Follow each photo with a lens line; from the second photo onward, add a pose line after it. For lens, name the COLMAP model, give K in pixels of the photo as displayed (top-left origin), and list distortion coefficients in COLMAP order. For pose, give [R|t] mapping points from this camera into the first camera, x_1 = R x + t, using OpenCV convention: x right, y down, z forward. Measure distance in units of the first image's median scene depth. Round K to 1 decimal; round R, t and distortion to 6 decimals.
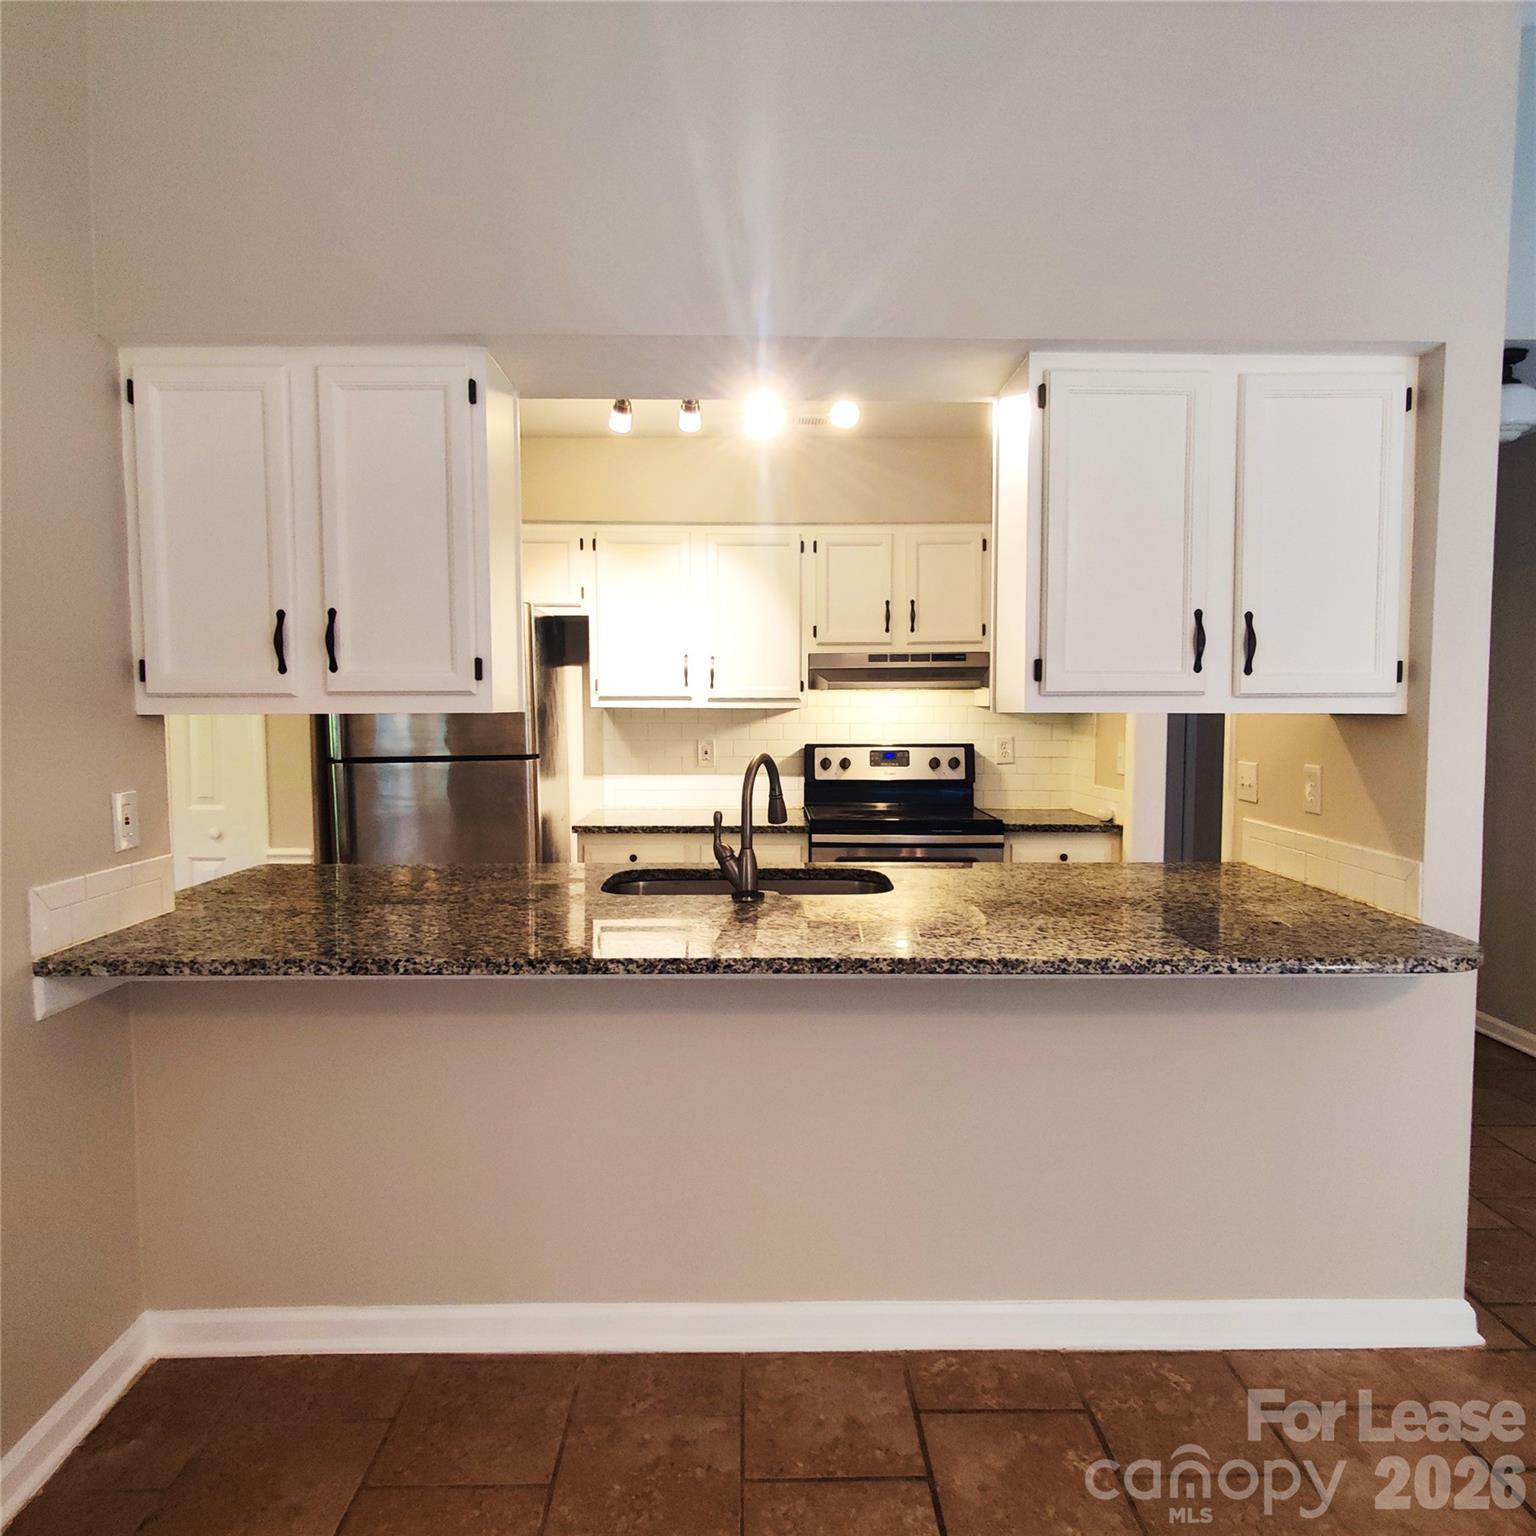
lens RADIAL K [[1023.0, 0, 762.7], [0, 1023.0, 768.3], [0, 0, 1]] dist [0.006497, 0.001945]
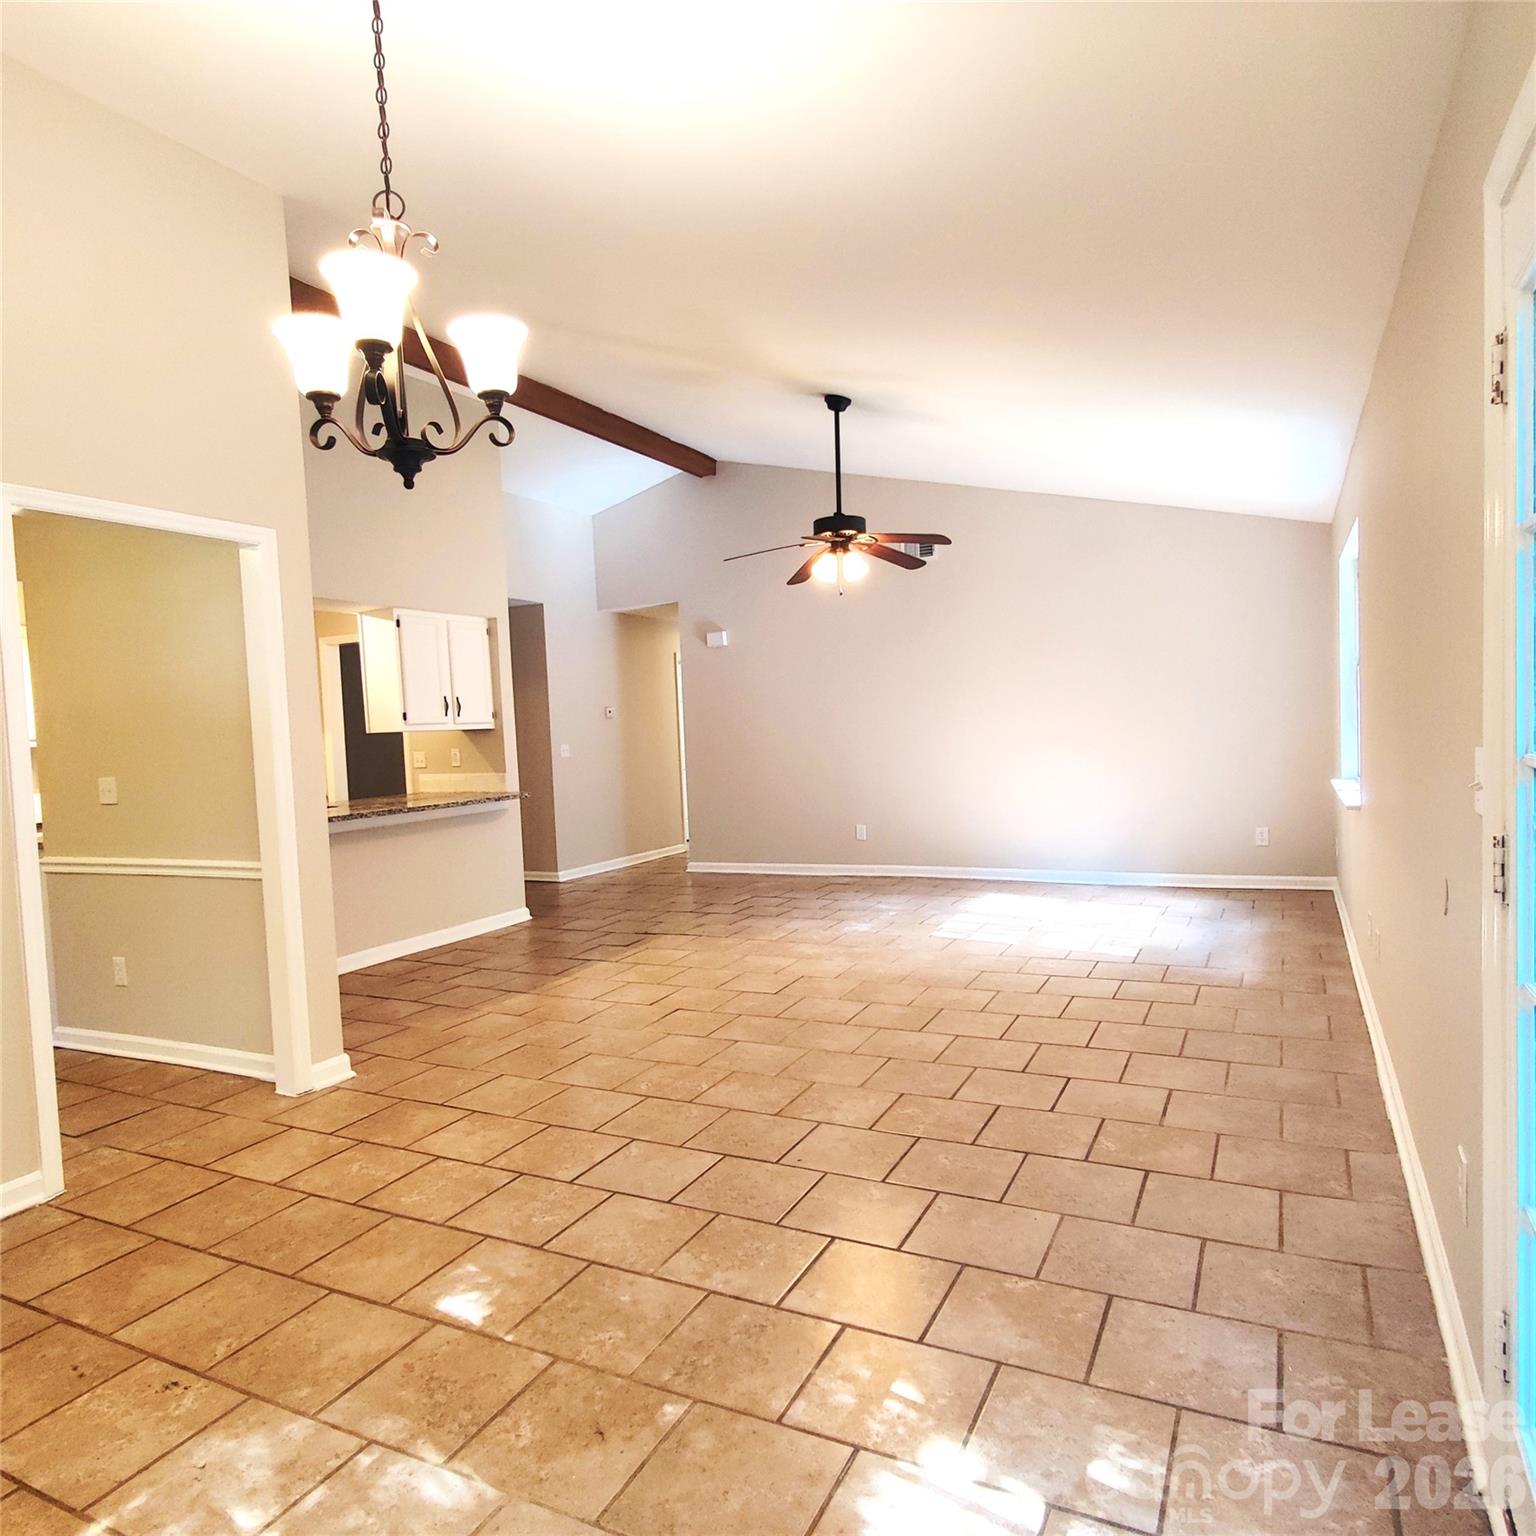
lens RADIAL K [[1023.0, 0, 769.5], [0, 1023.0, 772.9], [0, 0, 1]] dist [0.006497, 0.001945]
pose [[0.465082, -0.065910, 0.882811, -0.948313], [0.103328, 0.994450, 0.019809, 0.057747], [-0.879217, 0.082006, 0.469311, -0.652247]]
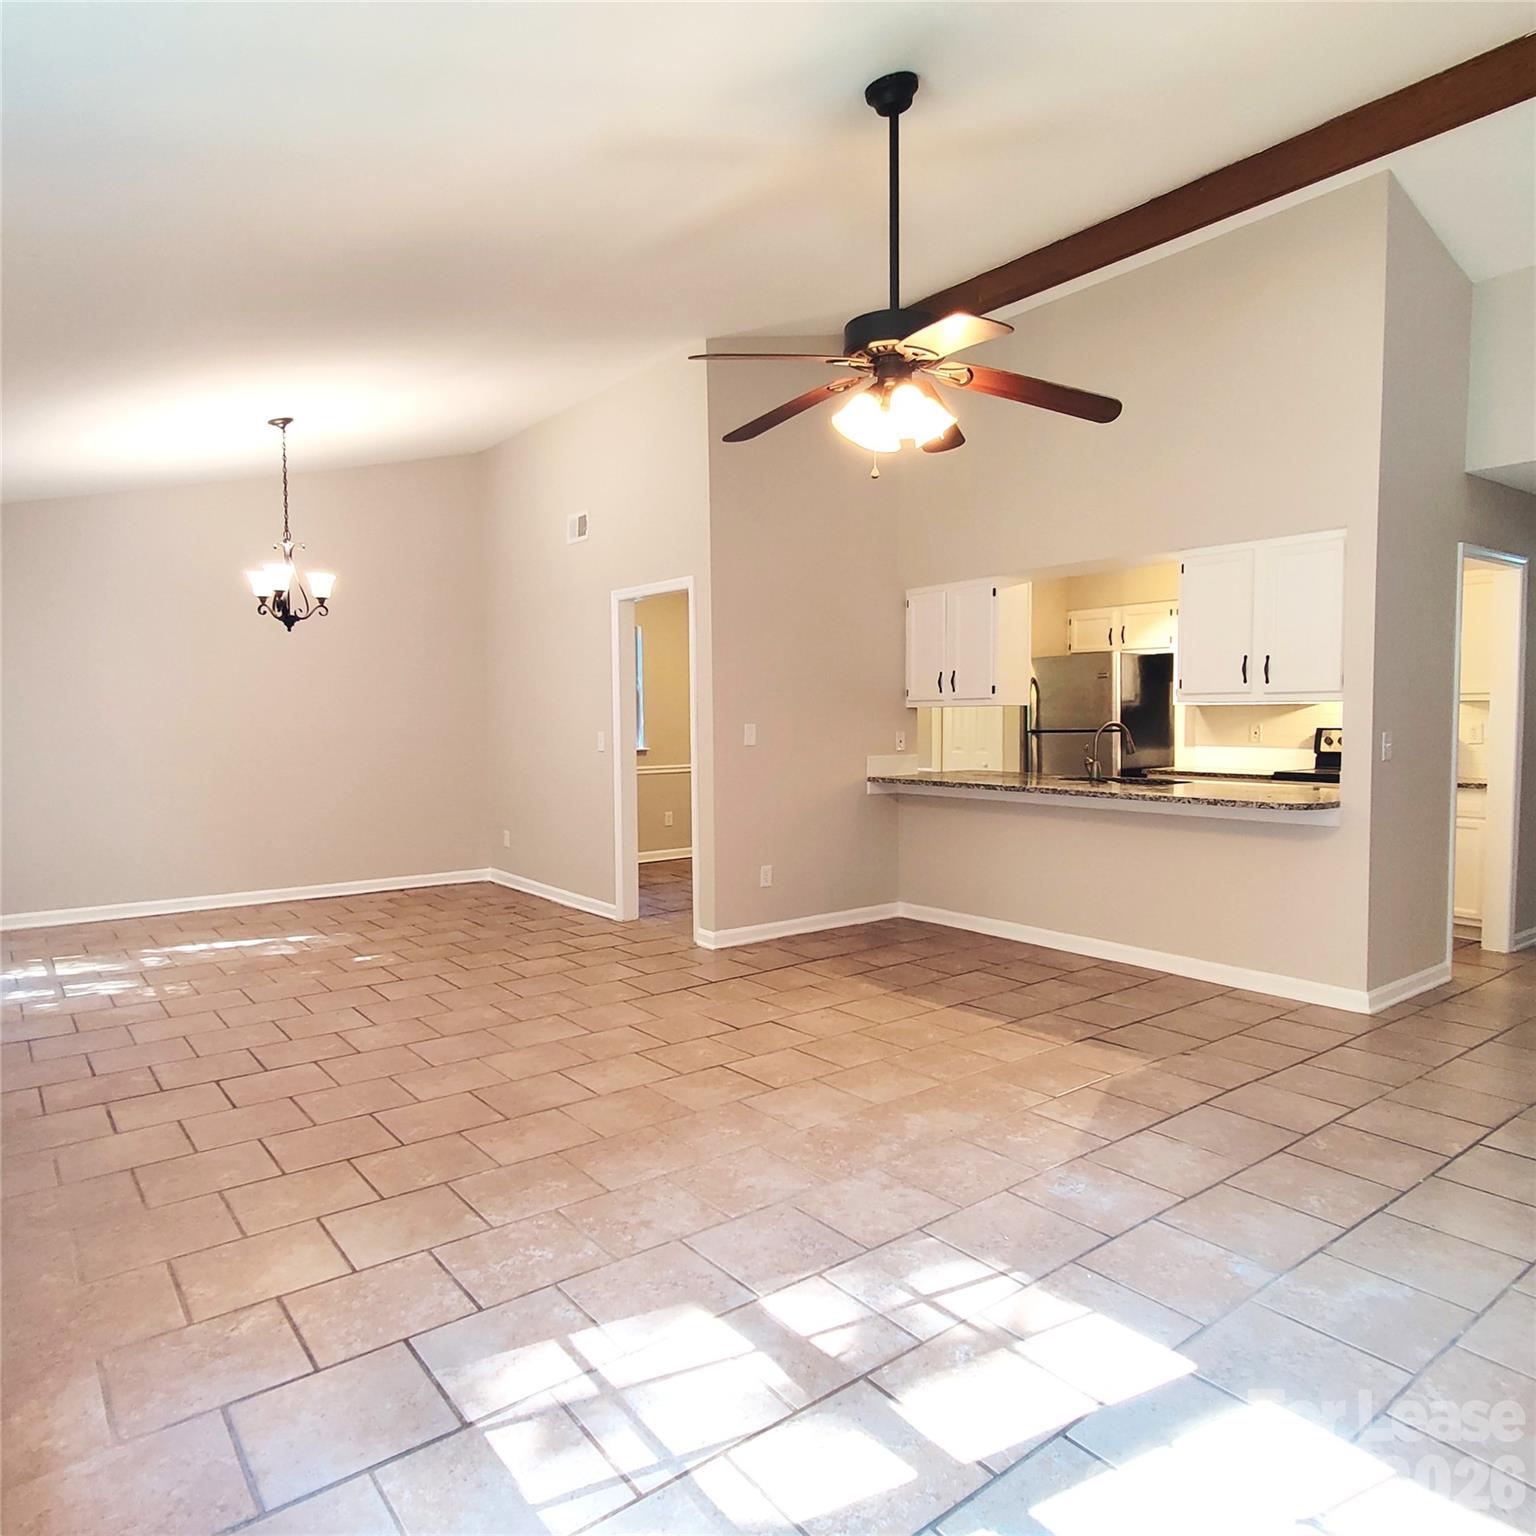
lens RADIAL K [[1023.0, 0, 759.3], [0, 1023.0, 768.2], [0, 0, 1]] dist [0.006497, 0.001945]
pose [[0.600890, 0.038383, -0.798409, 0.812338], [-0.044632, 0.998899, 0.014430, 0.054121], [0.798085, 0.026964, 0.601942, -0.614969]]
